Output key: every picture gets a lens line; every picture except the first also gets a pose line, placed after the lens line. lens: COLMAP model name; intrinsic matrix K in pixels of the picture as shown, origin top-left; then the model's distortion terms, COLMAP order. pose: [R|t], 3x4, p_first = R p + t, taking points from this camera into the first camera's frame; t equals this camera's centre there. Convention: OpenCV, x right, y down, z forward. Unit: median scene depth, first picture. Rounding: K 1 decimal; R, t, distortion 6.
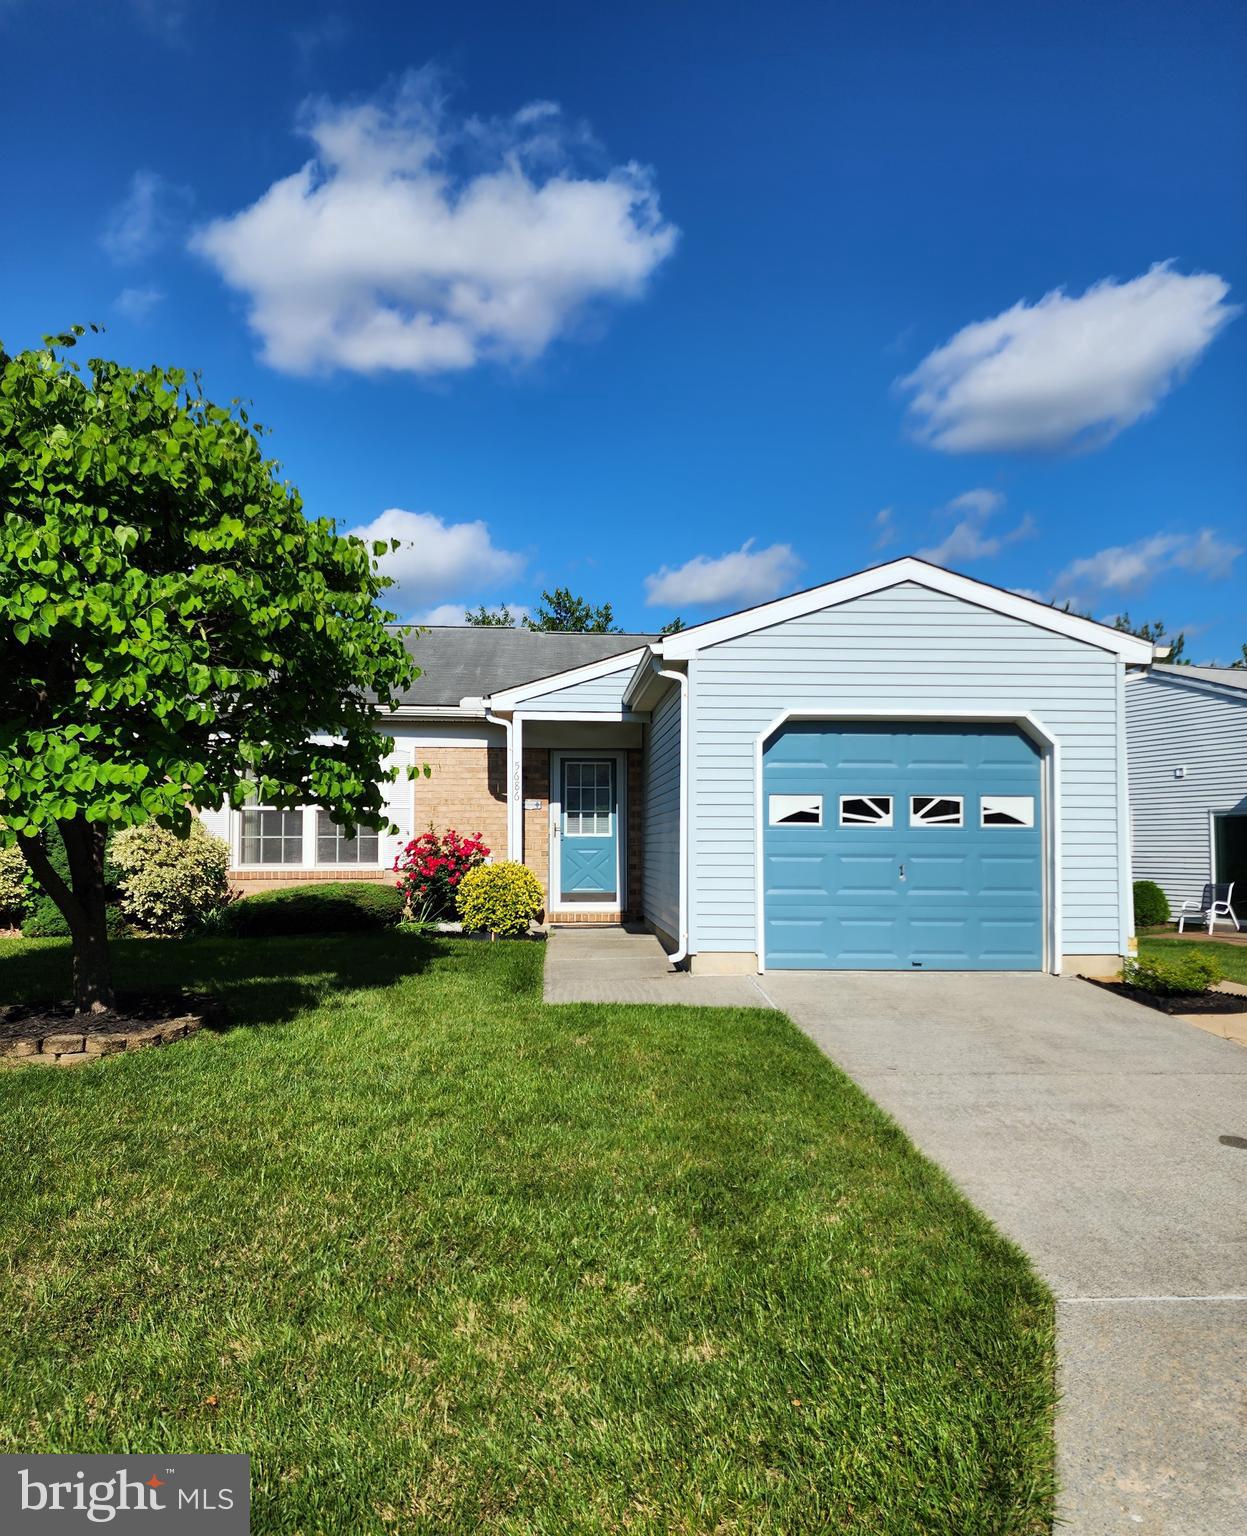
lens RADIAL K [[1103.4, 0, 615.1], [0, 1103.4, 821.4], [0, 0, 1]] dist [0.050739, 0.001180]
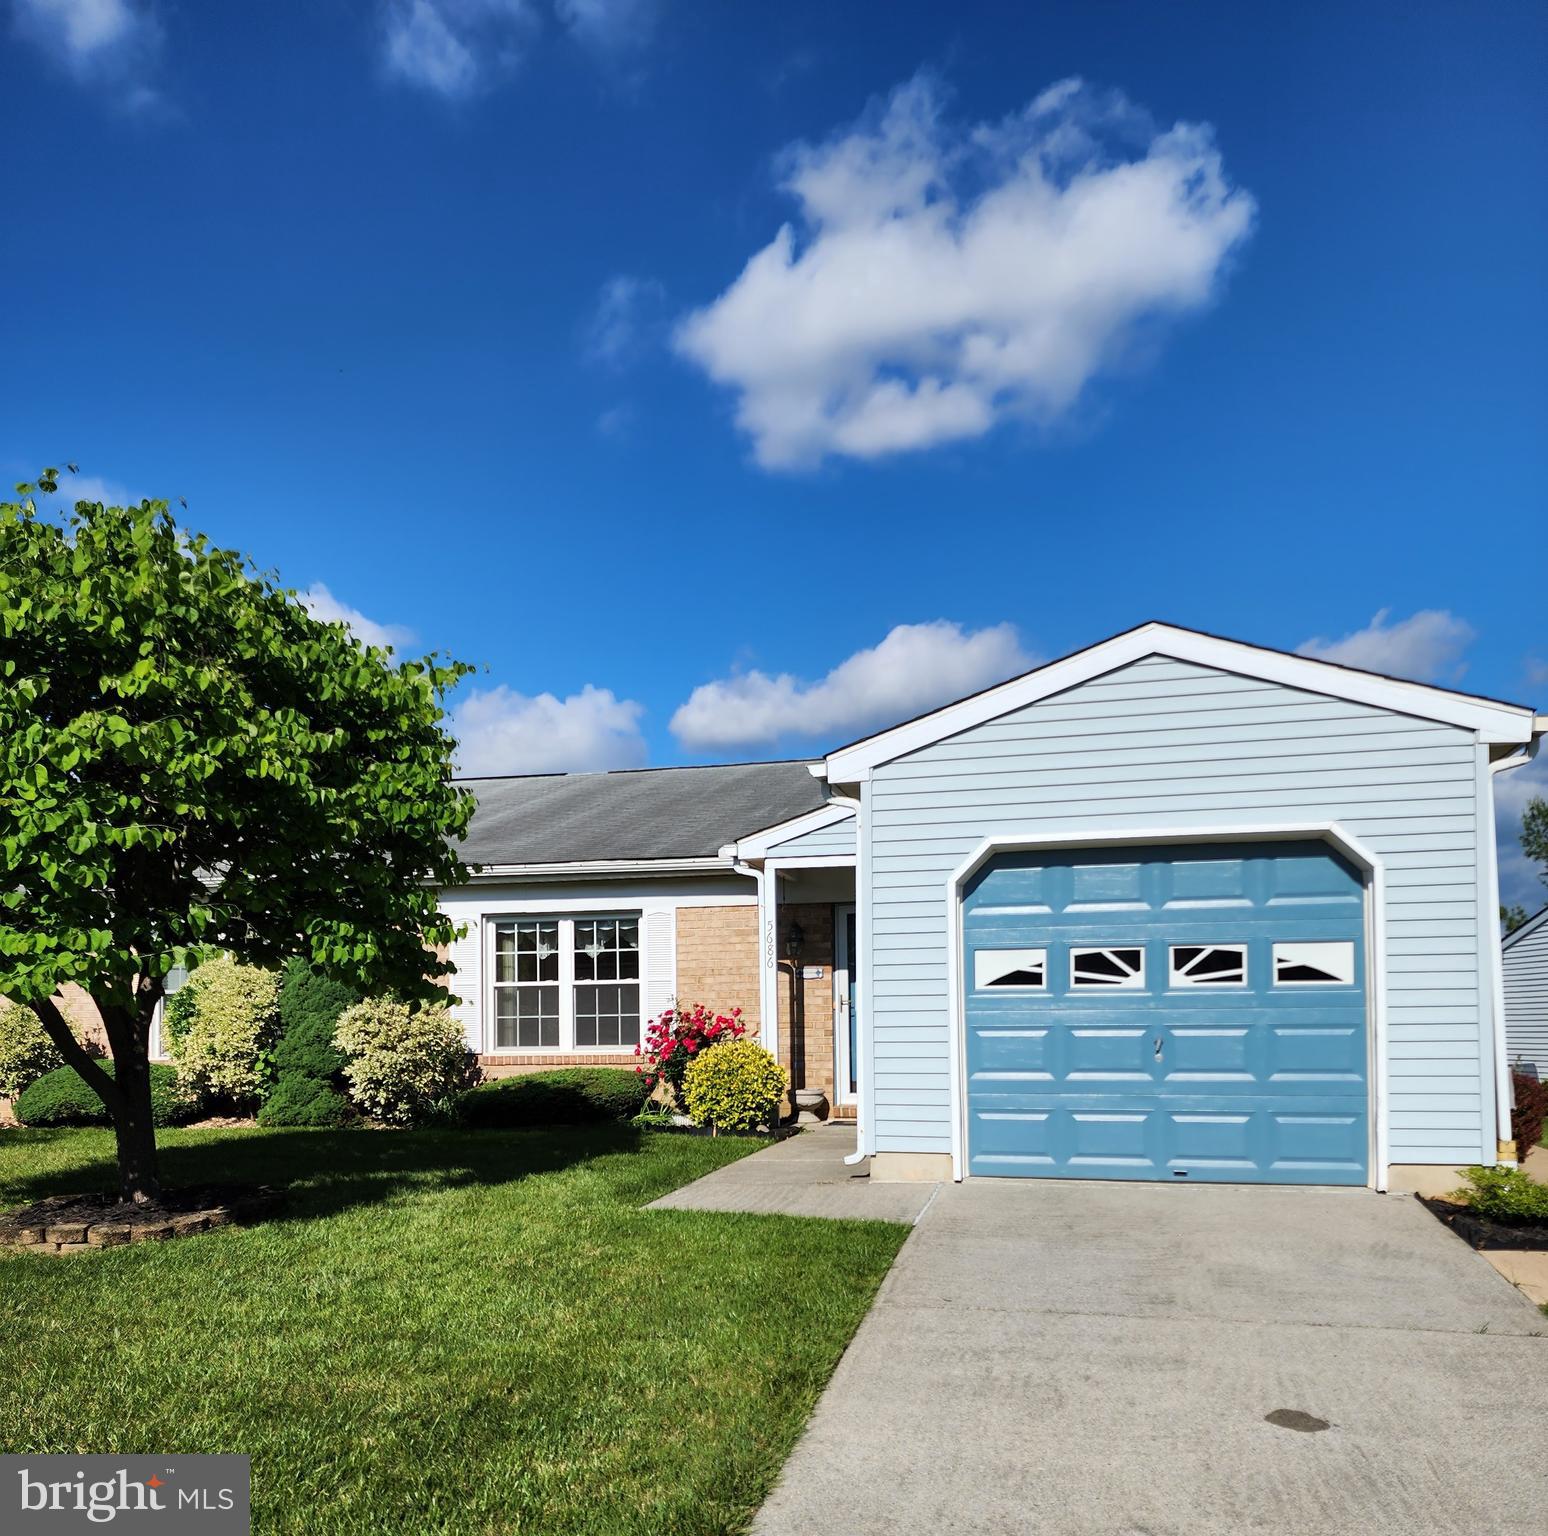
lens RADIAL K [[1357.7, 0, 763.6], [0, 1357.7, 1016.1], [0, 0, 1]] dist [0.047404, -0.003302]
pose [[0.952401, -0.014794, -0.304488, 0.212753], [0.018301, 0.999795, 0.008665, 0.008123], [0.304297, -0.013825, 0.952477, 0.037908]]
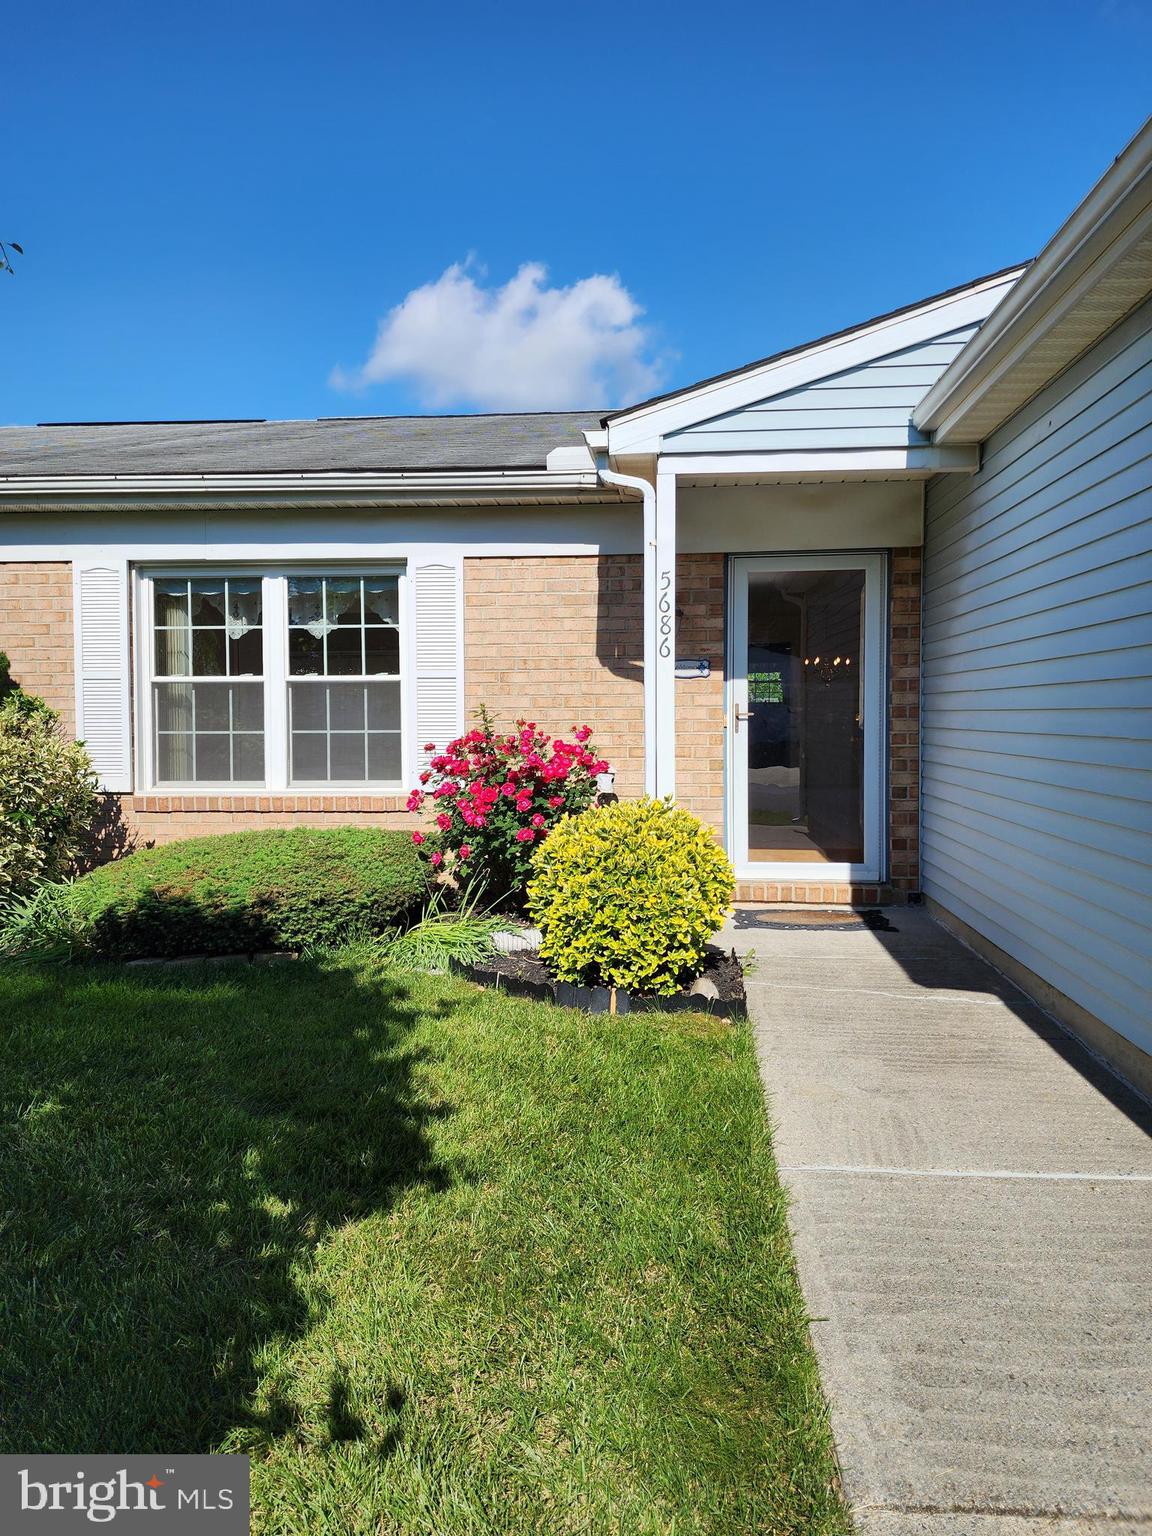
lens RADIAL K [[1015.0, 0, 589.0], [0, 1015.0, 746.0], [0, 0, 1]] dist [0.069946, -0.060061]
pose [[0.990003, -0.000797, -0.141046, -0.061202], [0.008743, 0.998408, 0.055725, -0.006228], [0.140777, -0.056401, 0.988434, 0.580806]]
